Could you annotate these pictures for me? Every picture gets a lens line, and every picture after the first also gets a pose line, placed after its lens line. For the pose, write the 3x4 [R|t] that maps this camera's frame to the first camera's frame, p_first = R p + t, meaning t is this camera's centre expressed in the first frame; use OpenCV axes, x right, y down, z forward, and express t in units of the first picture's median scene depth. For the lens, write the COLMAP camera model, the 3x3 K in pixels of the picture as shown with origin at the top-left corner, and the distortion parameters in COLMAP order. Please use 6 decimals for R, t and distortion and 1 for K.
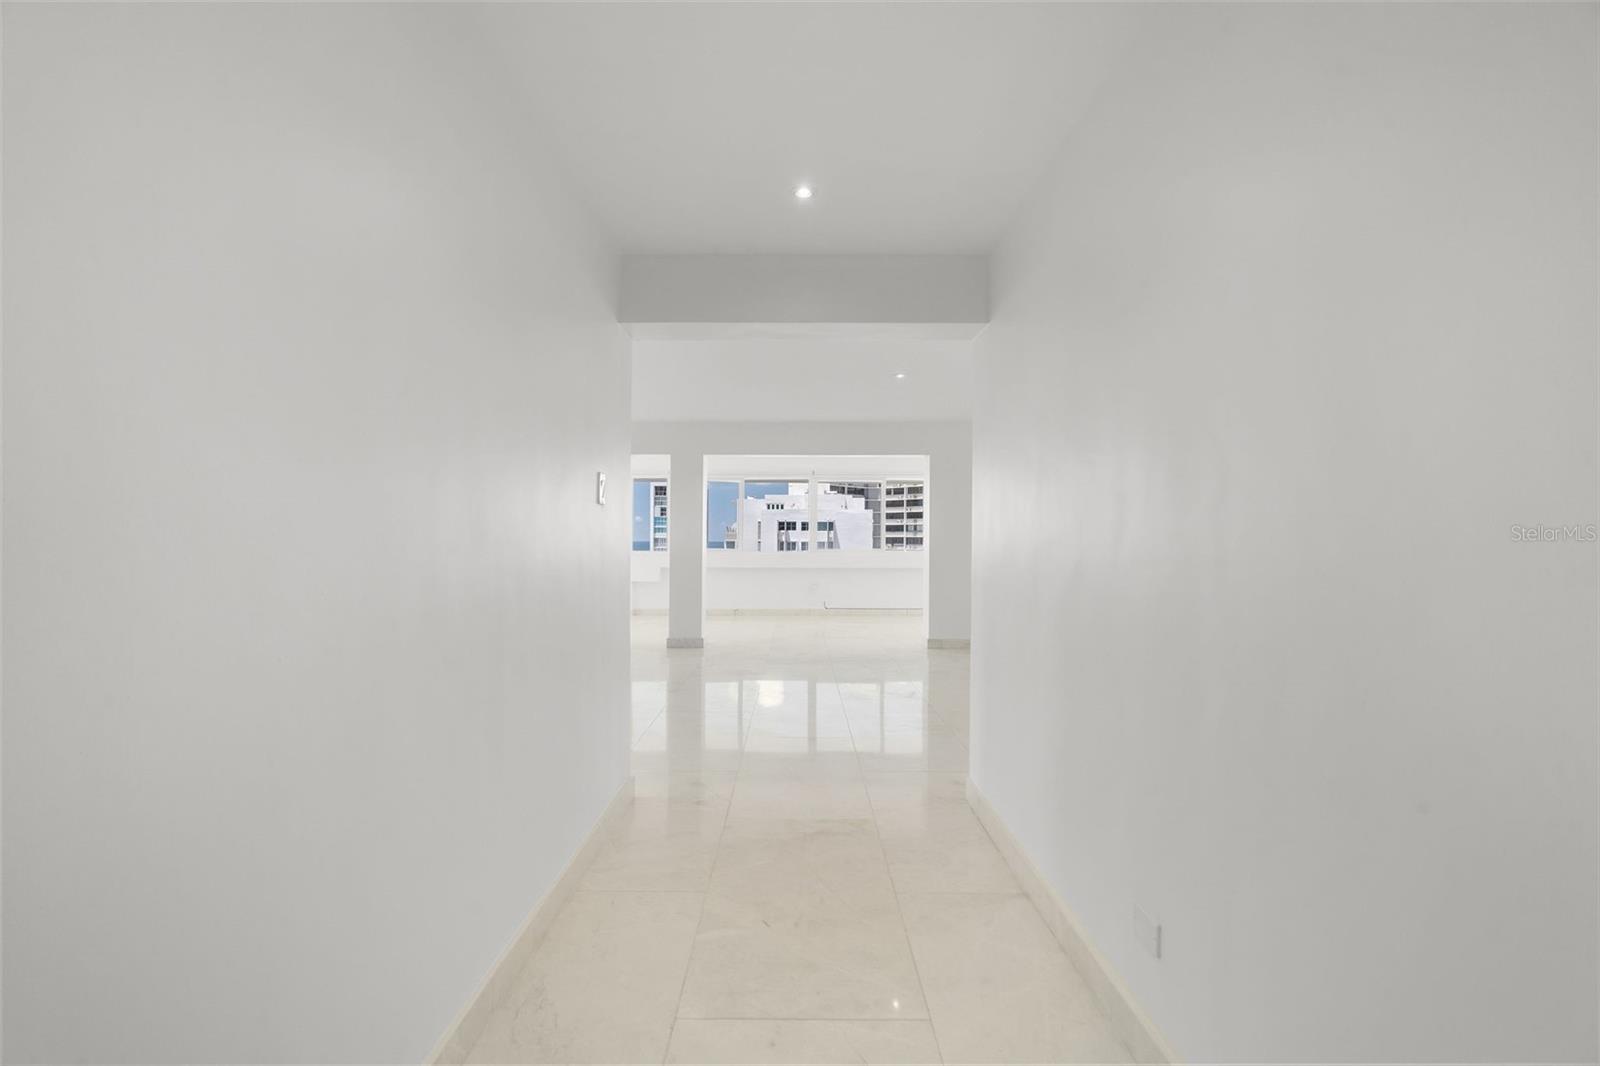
lens RADIAL K [[713.1, 0, 795.5], [0, 713.1, 536.0], [0, 0, 1]] dist [-0.003391, 0.000853]
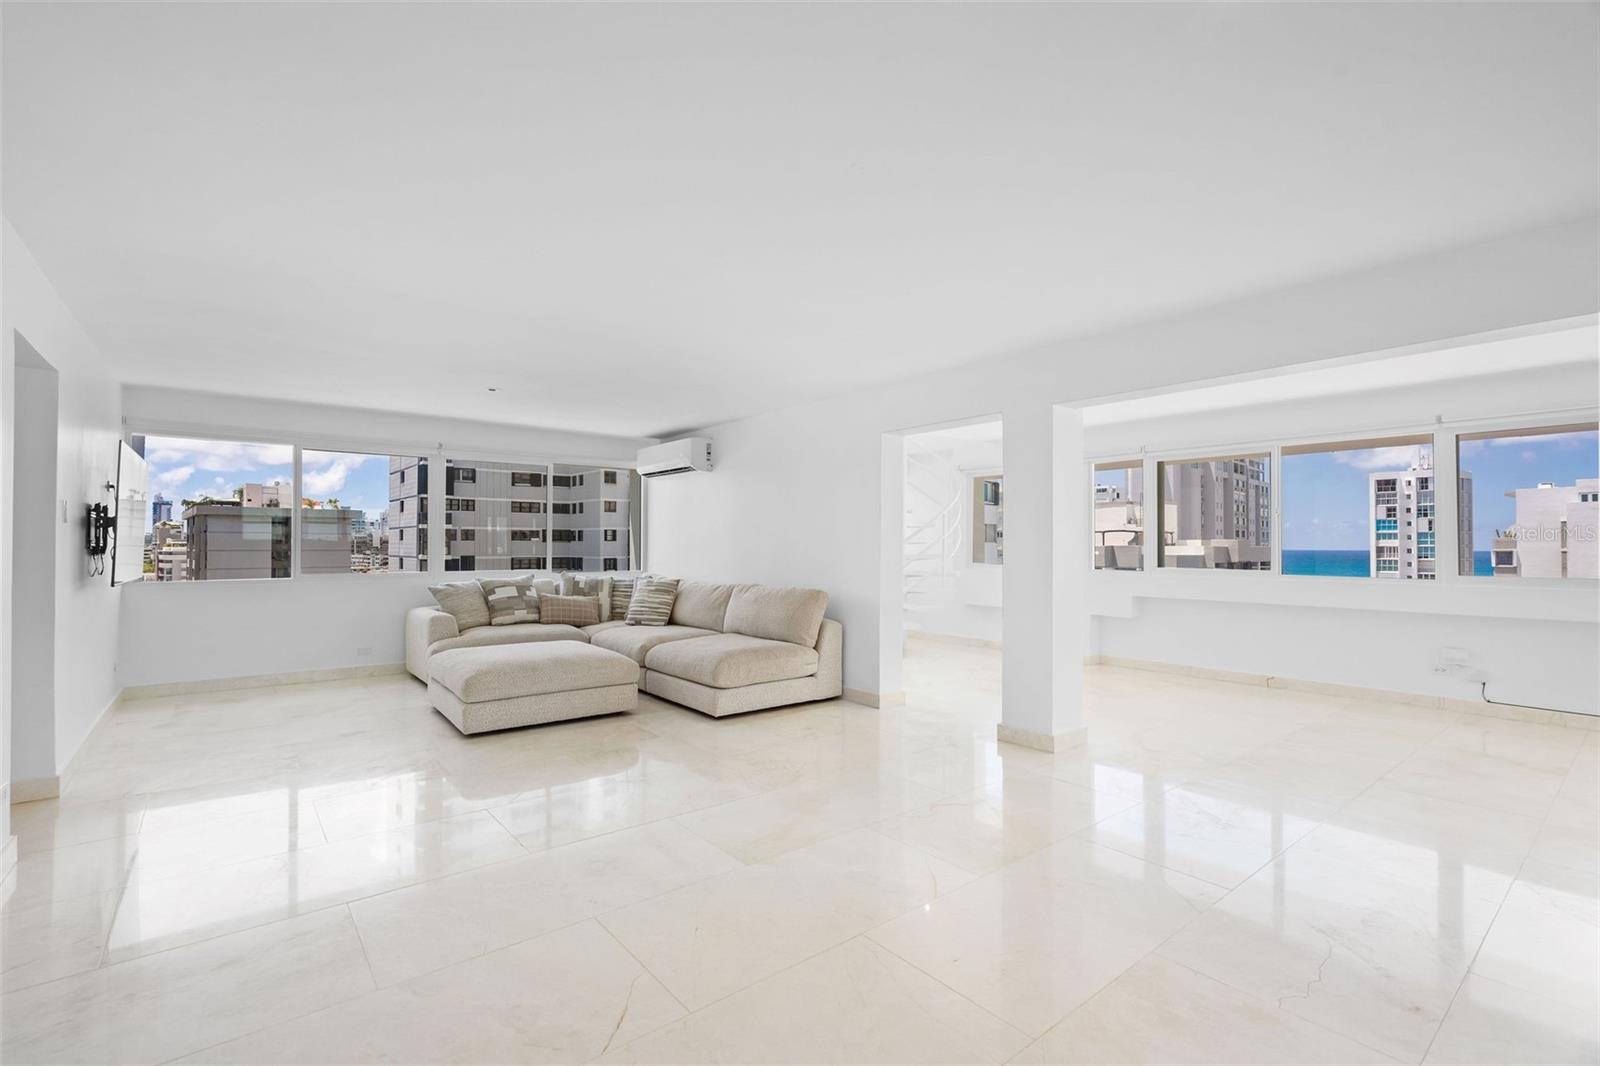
lens RADIAL K [[713.1, 0, 795.5], [0, 713.1, 536.0], [0, 0, 1]] dist [-0.003391, 0.000853]
pose [[0.628261, -0.015486, -0.777849, 0.014026], [0.005467, 0.999865, -0.015491, -0.000368], [0.777984, 0.005480, 0.628260, 0.039699]]
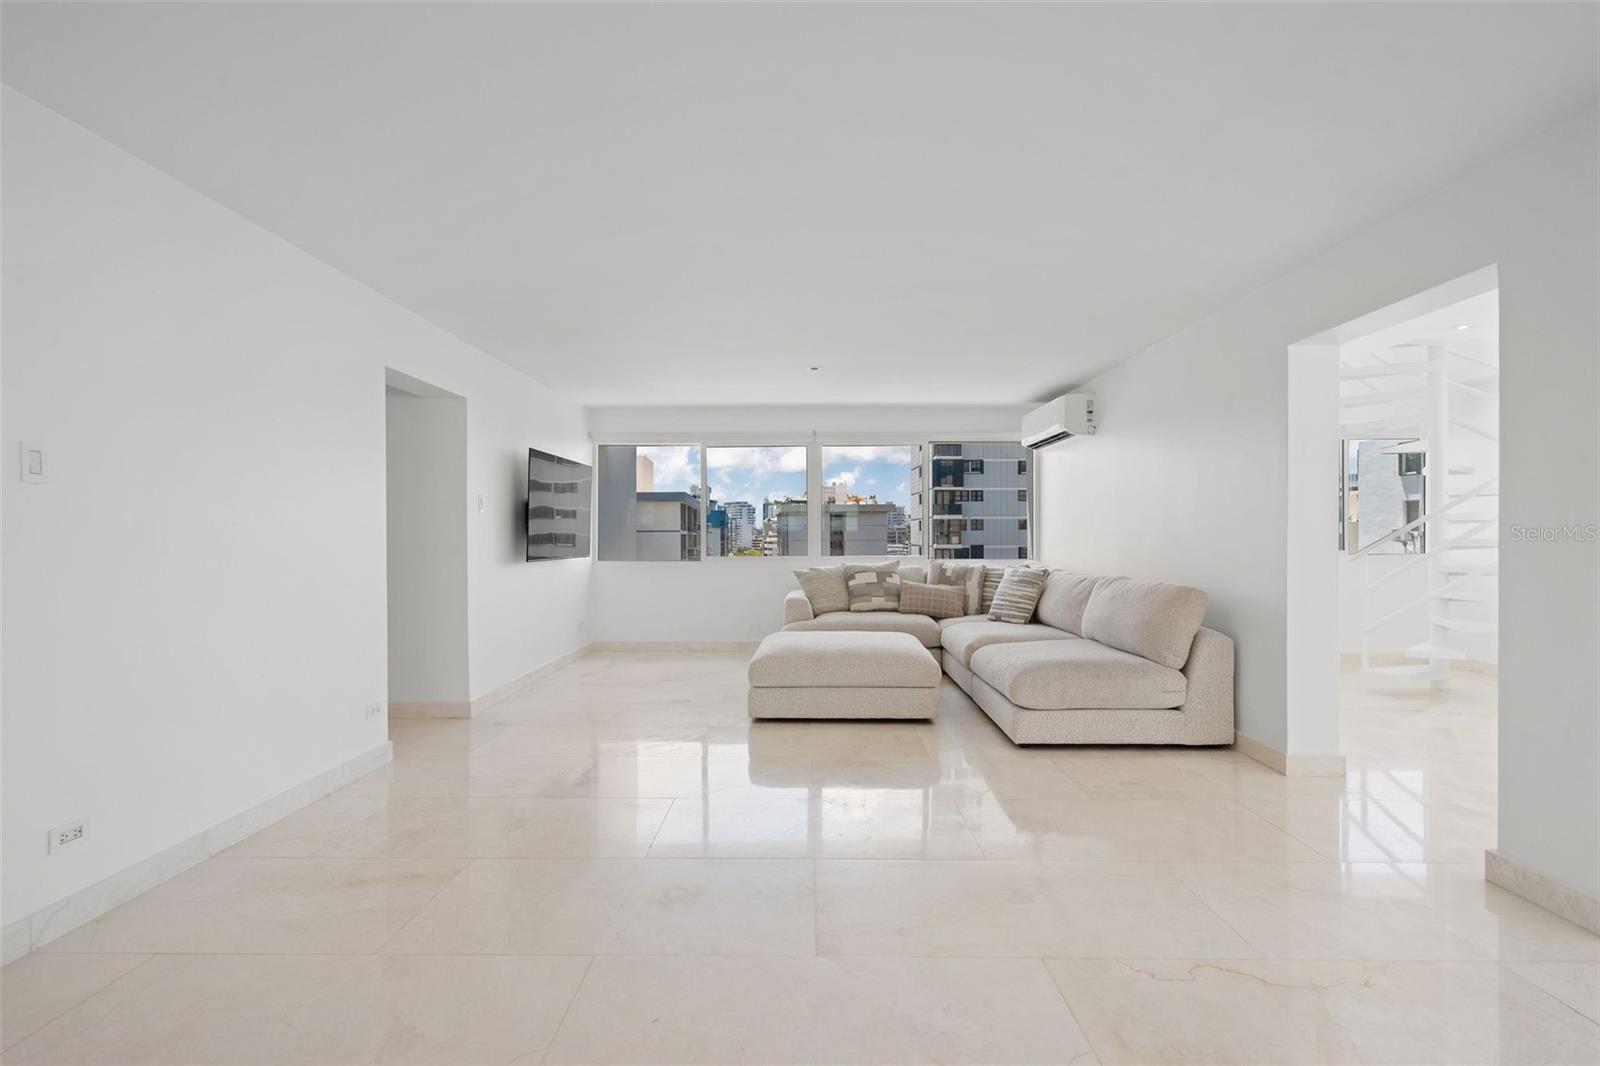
lens RADIAL K [[738.6, 0, 800.0], [0, 738.6, 533.0], [0, 0, 1]] dist [0.001285, 0.000194]
pose [[-0.007540, -0.010061, -0.999921, 0.011966], [0.008309, 0.999914, -0.010123, 0.000296], [0.999937, -0.008384, -0.007455, 0.055834]]
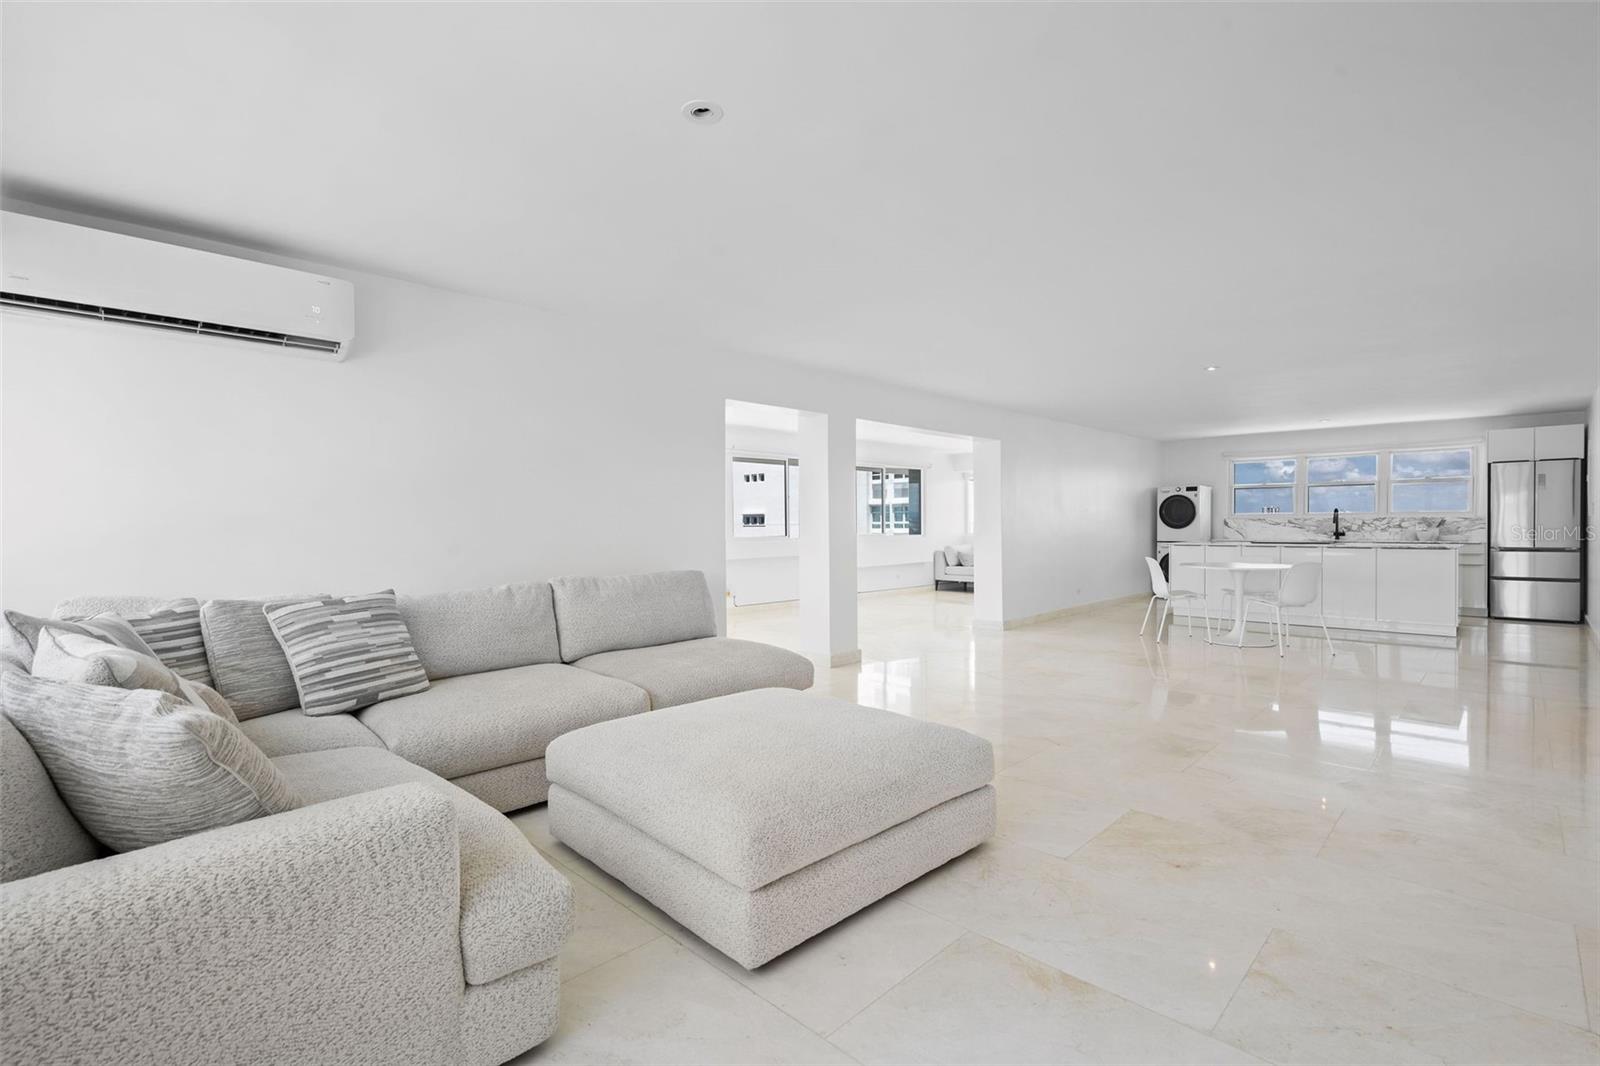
lens RADIAL K [[725.1, 0, 796.4], [0, 725.1, 532.5], [0, 0, 1]] dist [0.001514, 0.000173]
pose [[0.702988, -0.019307, 0.710940, -0.060154], [0.008294, 0.999786, 0.018950, -0.000325], [-0.711154, -0.007425, 0.702997, 0.038323]]
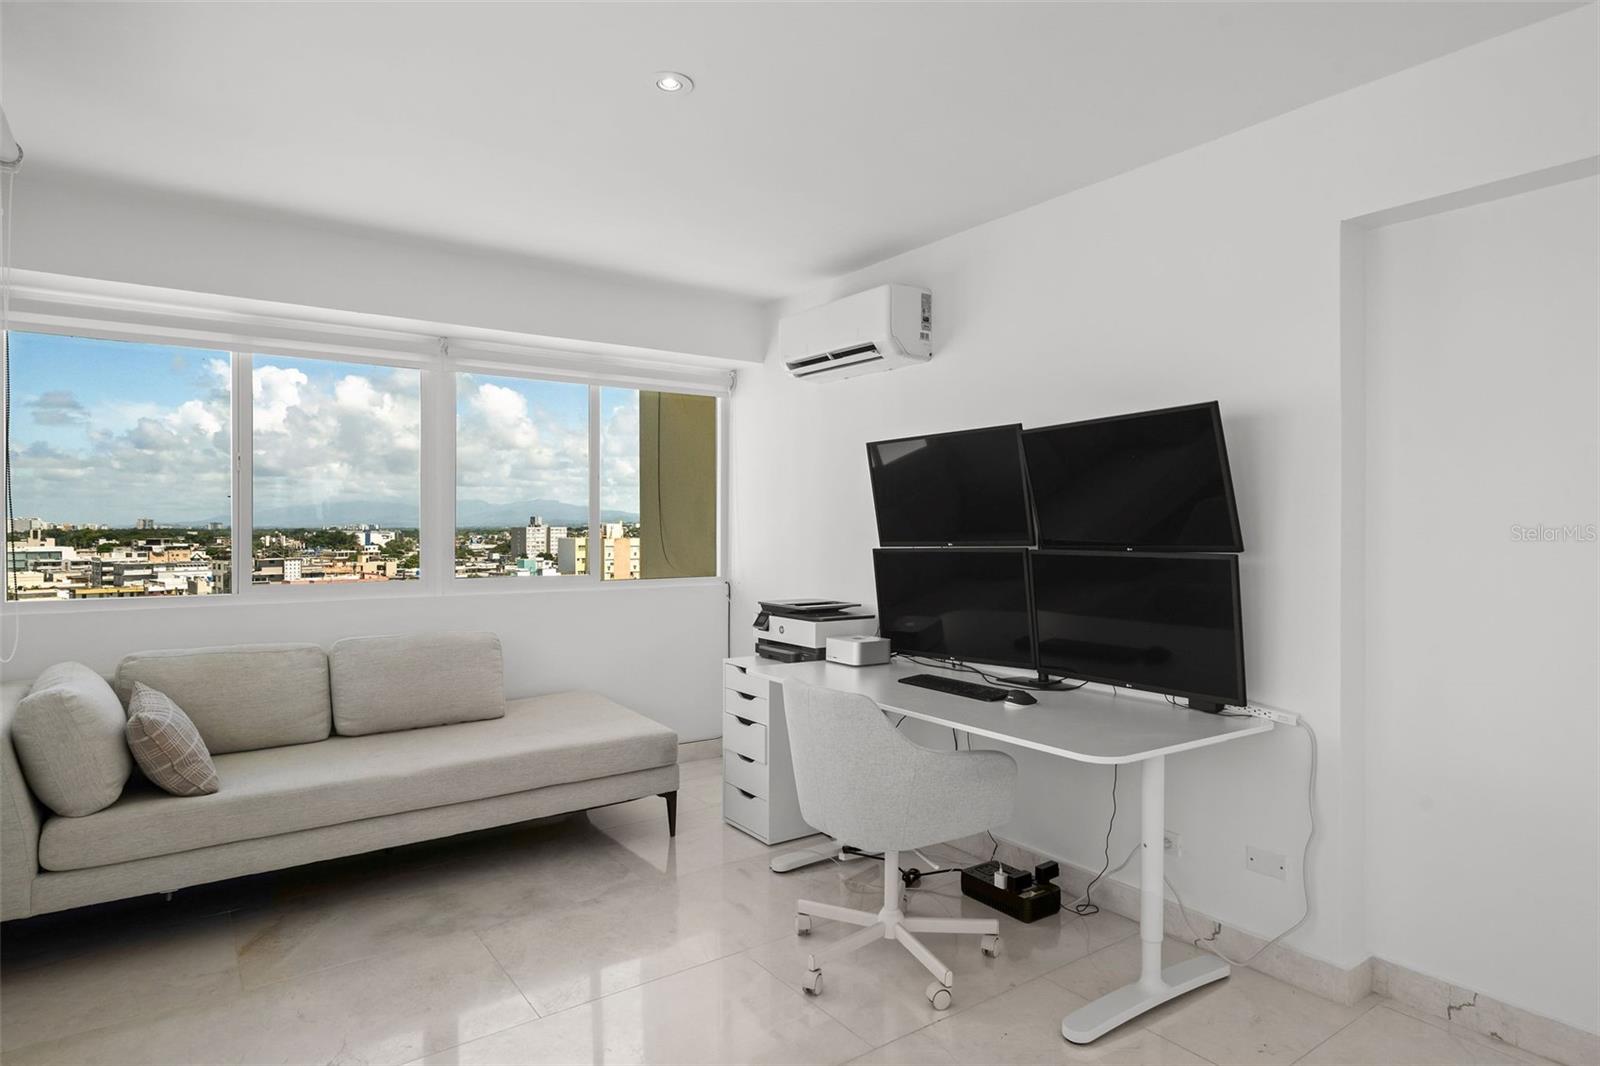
lens RADIAL K [[889.7, 0, 800.0], [0, 889.7, 533.0], [0, 0, 1]] dist [0.014964, 0.000825]
pose [[-0.584151, -0.014017, 0.811524, 0.018559], [-0.009720, 0.999900, 0.010273, -0.000464], [-0.811587, -0.001887, -0.584228, 0.109172]]
